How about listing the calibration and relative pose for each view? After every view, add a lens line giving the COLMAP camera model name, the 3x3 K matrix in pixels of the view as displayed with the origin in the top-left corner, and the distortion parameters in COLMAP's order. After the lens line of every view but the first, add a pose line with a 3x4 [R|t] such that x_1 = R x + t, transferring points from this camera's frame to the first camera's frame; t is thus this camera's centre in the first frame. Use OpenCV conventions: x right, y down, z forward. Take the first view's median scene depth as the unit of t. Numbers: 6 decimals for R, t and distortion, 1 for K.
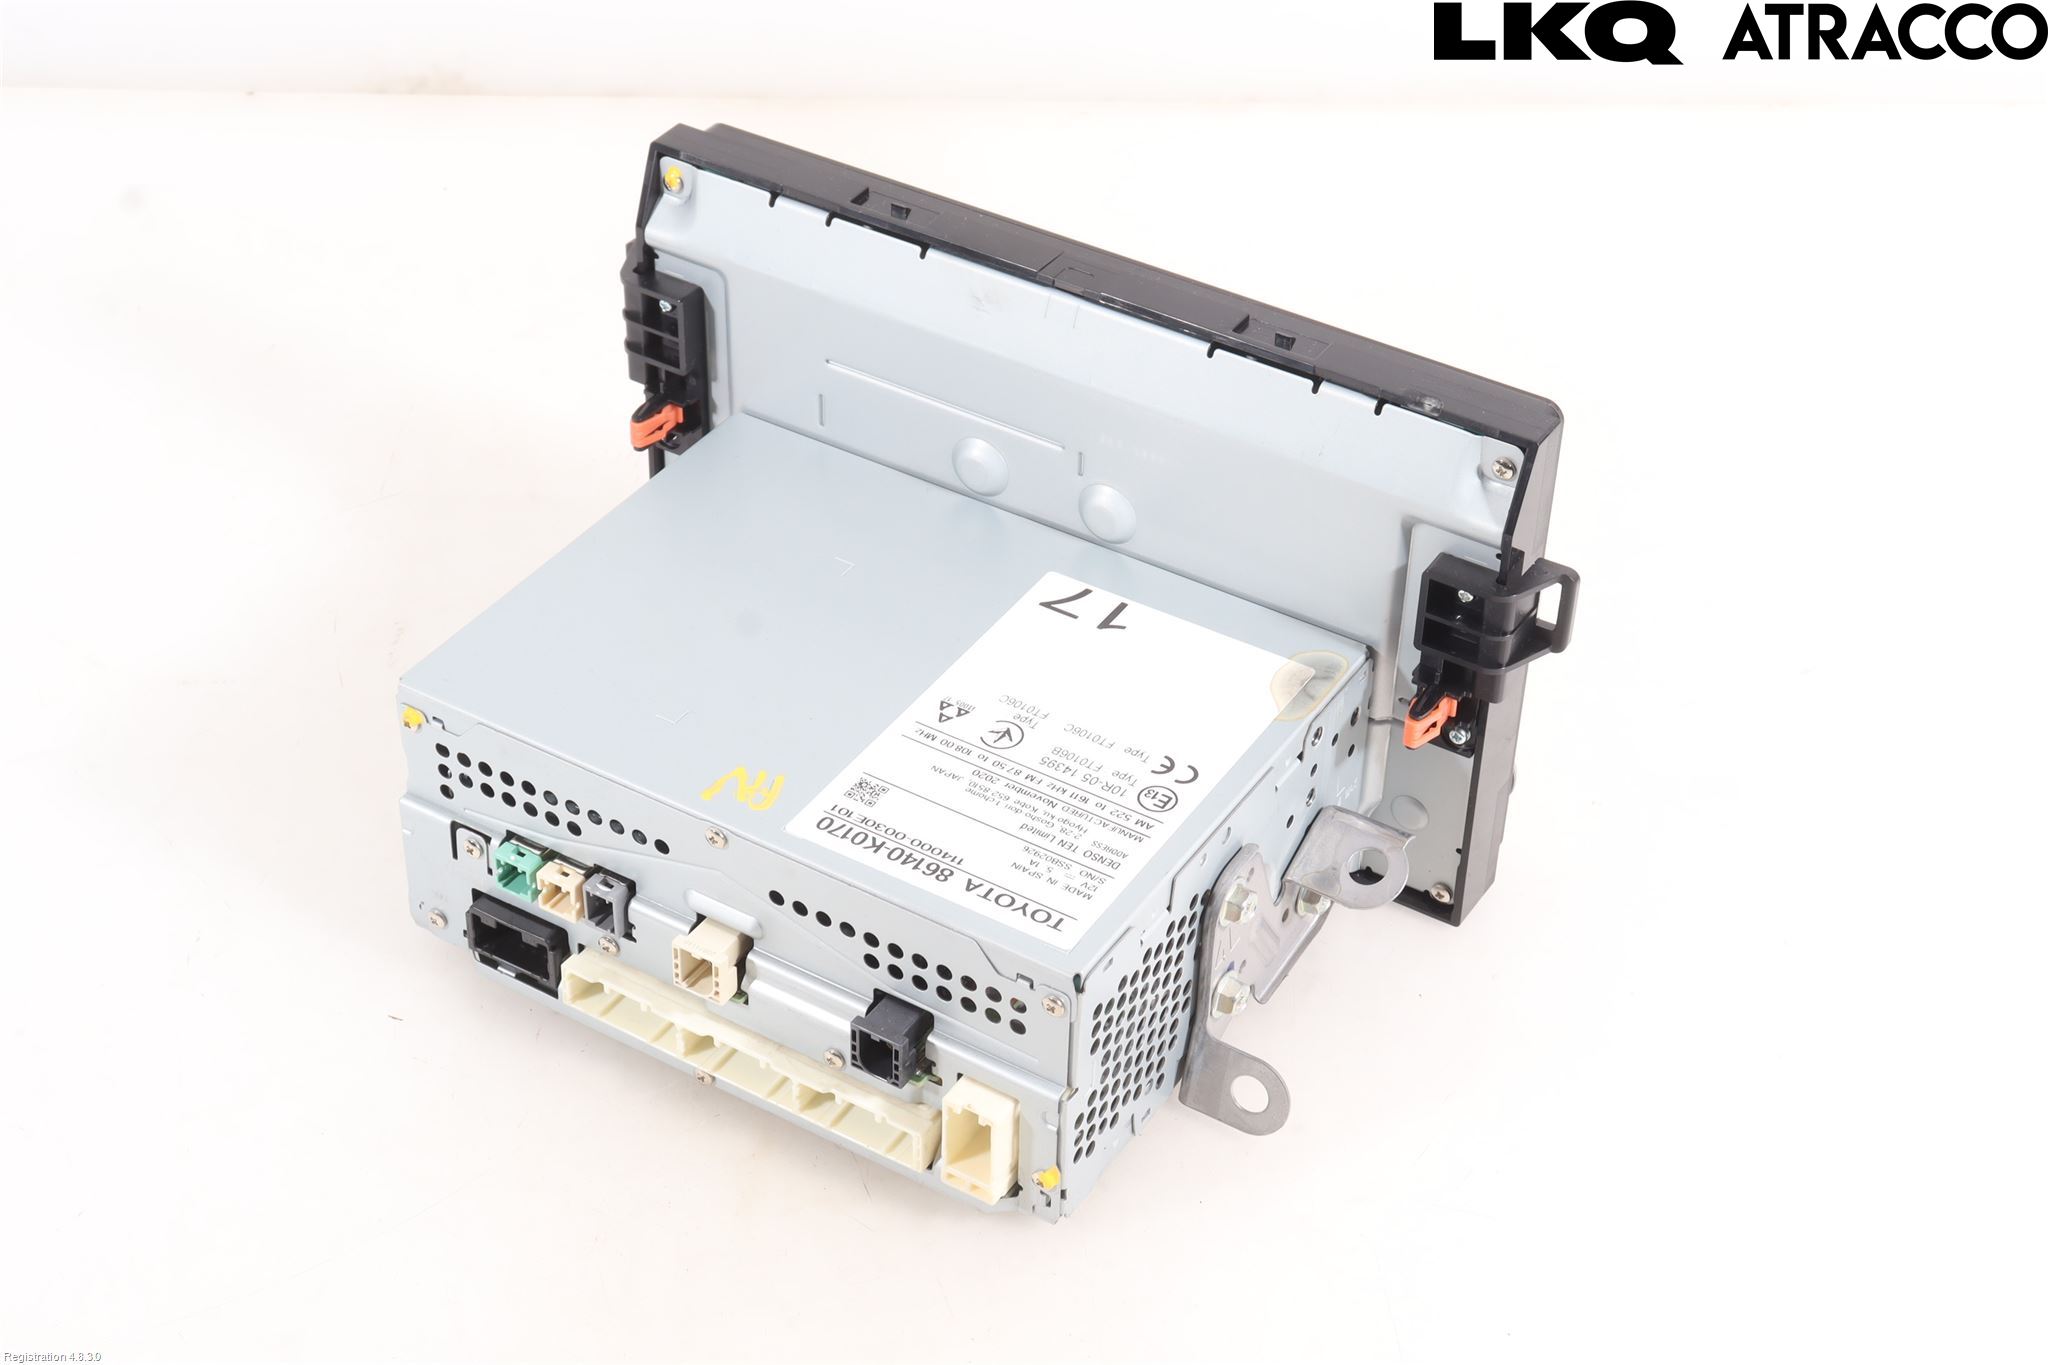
lens RADIAL K [[3346.8, 0, 1017.2], [0, 3346.8, 676.4], [0, 0, 1]] dist [0.029906, 0.000000]
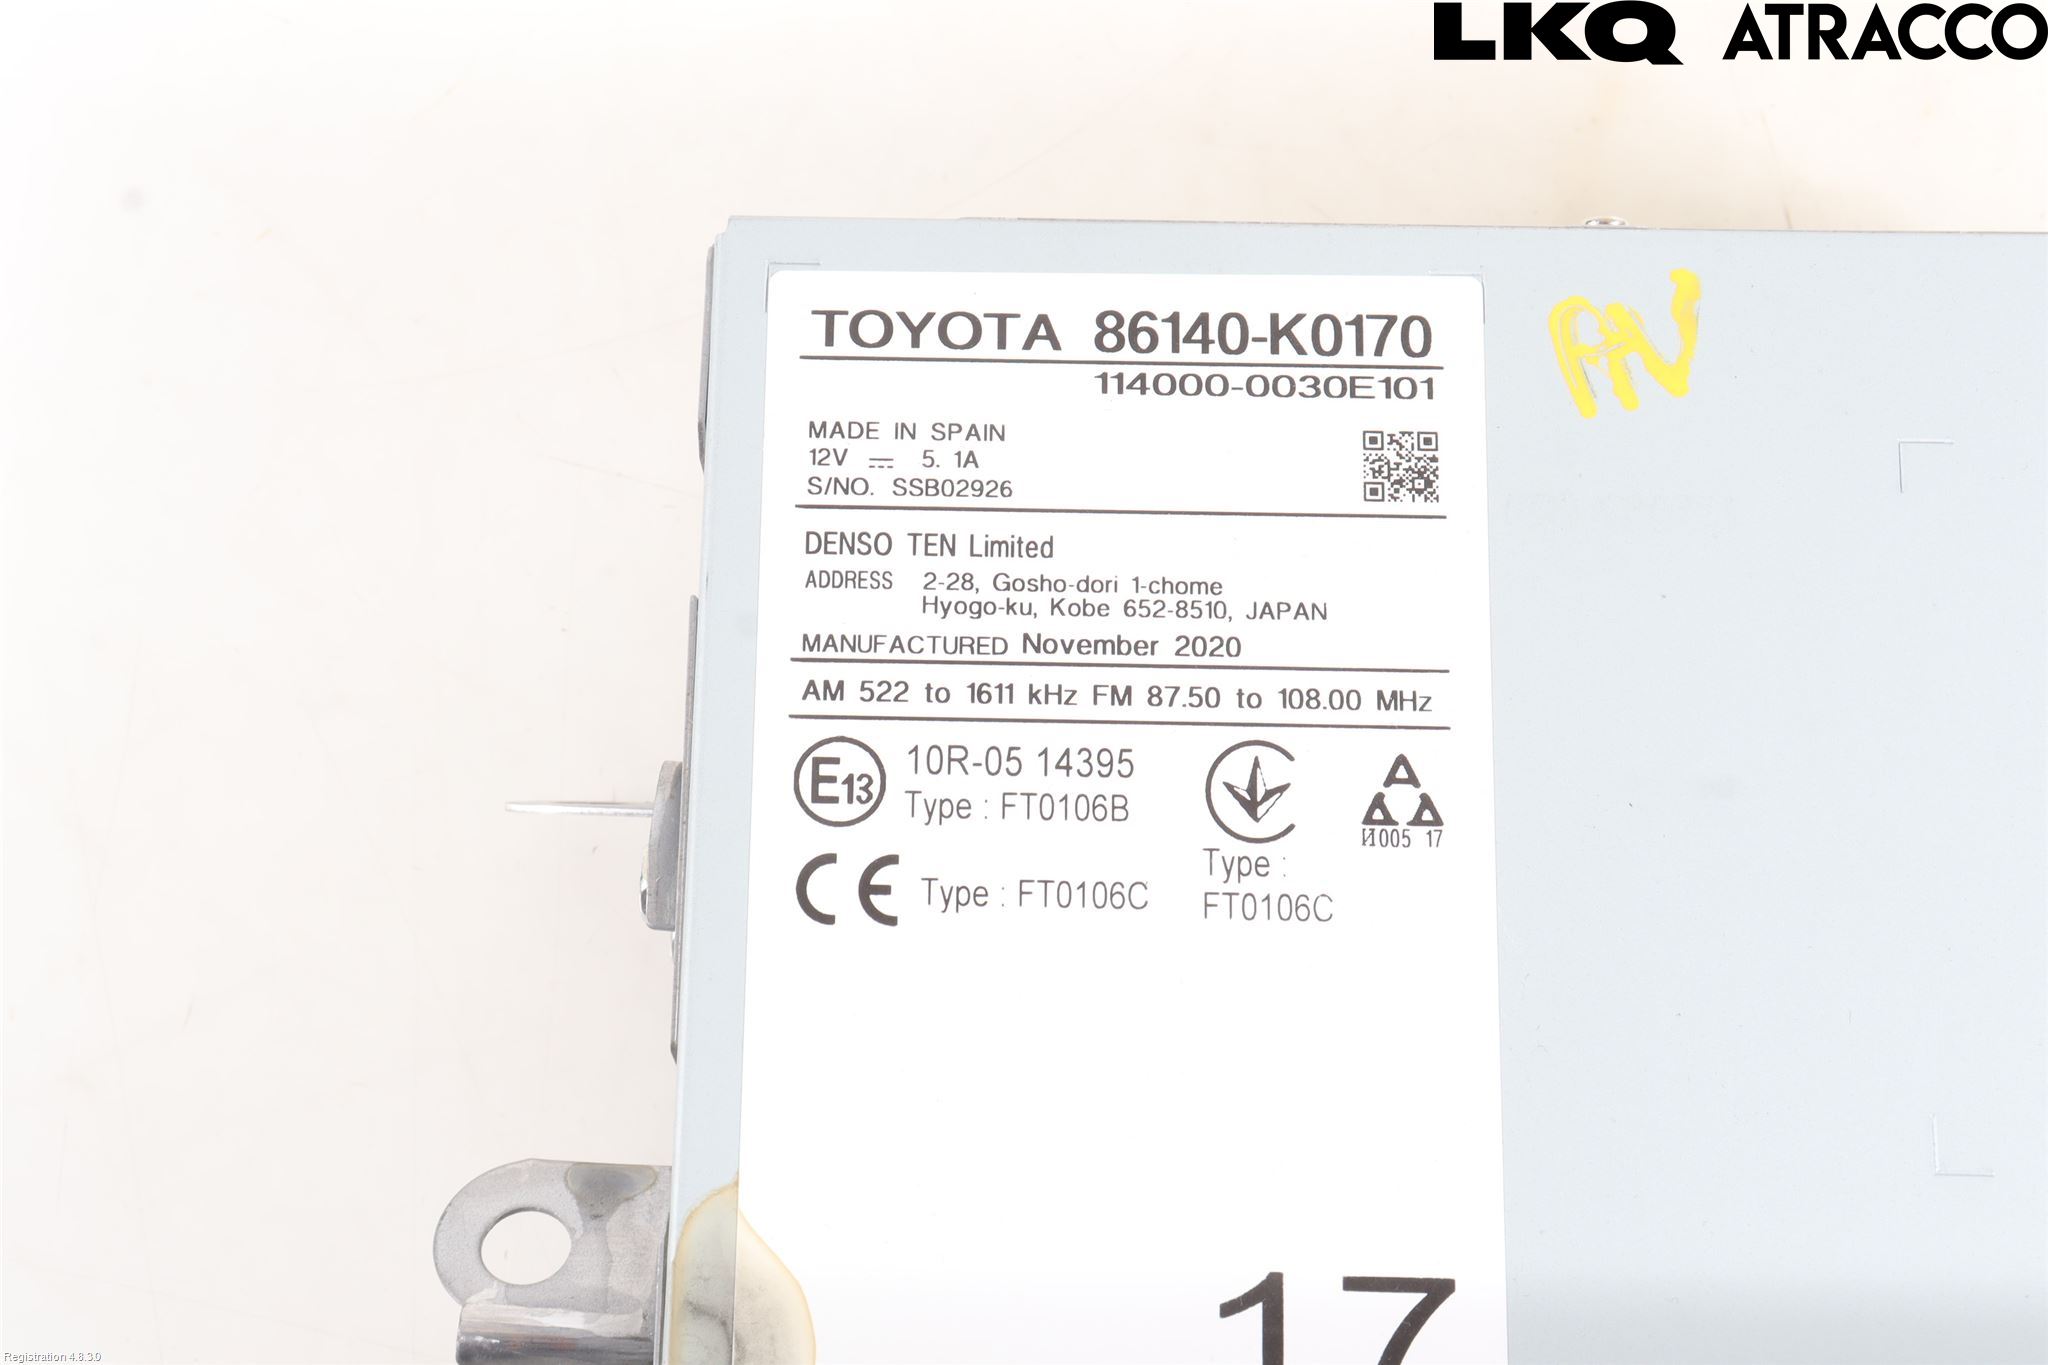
lens RADIAL K [[3346.8, 0, 1024.3], [0, 3346.8, 680.4], [0, 0, 1]] dist [0.029906, 0.000000]
pose [[-0.861012, 0.488950, -0.139948, 0.075374], [-0.321869, -0.310822, 0.894310, -0.358186], [0.393774, 0.815057, 0.424999, 0.799909]]
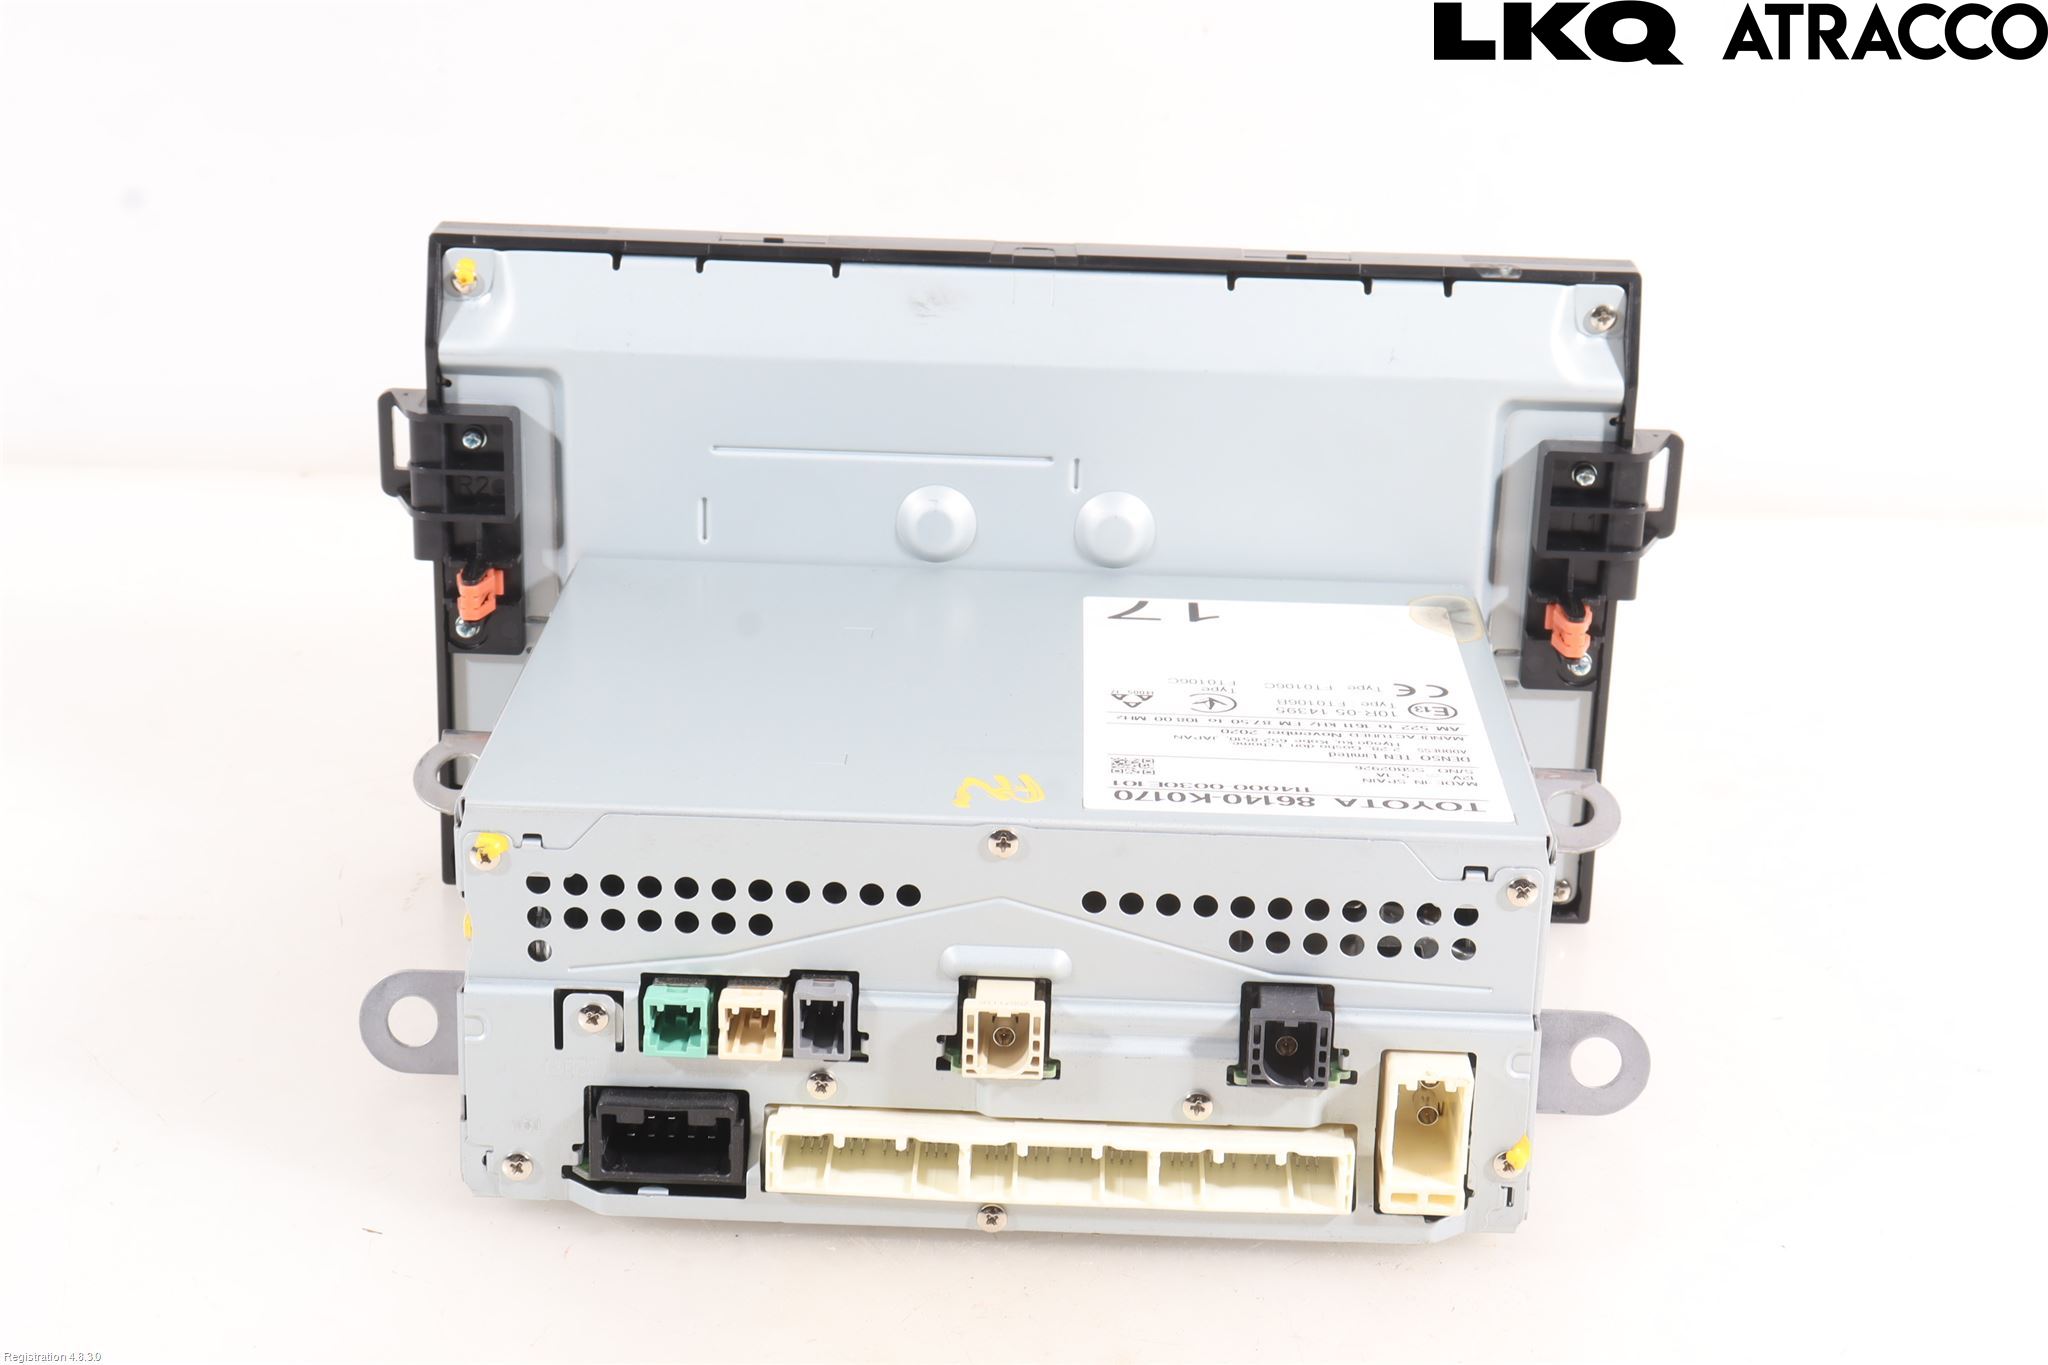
lens RADIAL K [[3346.8, 0, 1038.0], [0, 3346.8, 683.9], [0, 0, 1]] dist [0.029906, 0.000000]
pose [[0.861729, -0.168585, 0.478541, -0.430826], [0.304872, 0.925969, -0.222786, 0.182385], [-0.405556, 0.337875, 0.849332, 0.330832]]
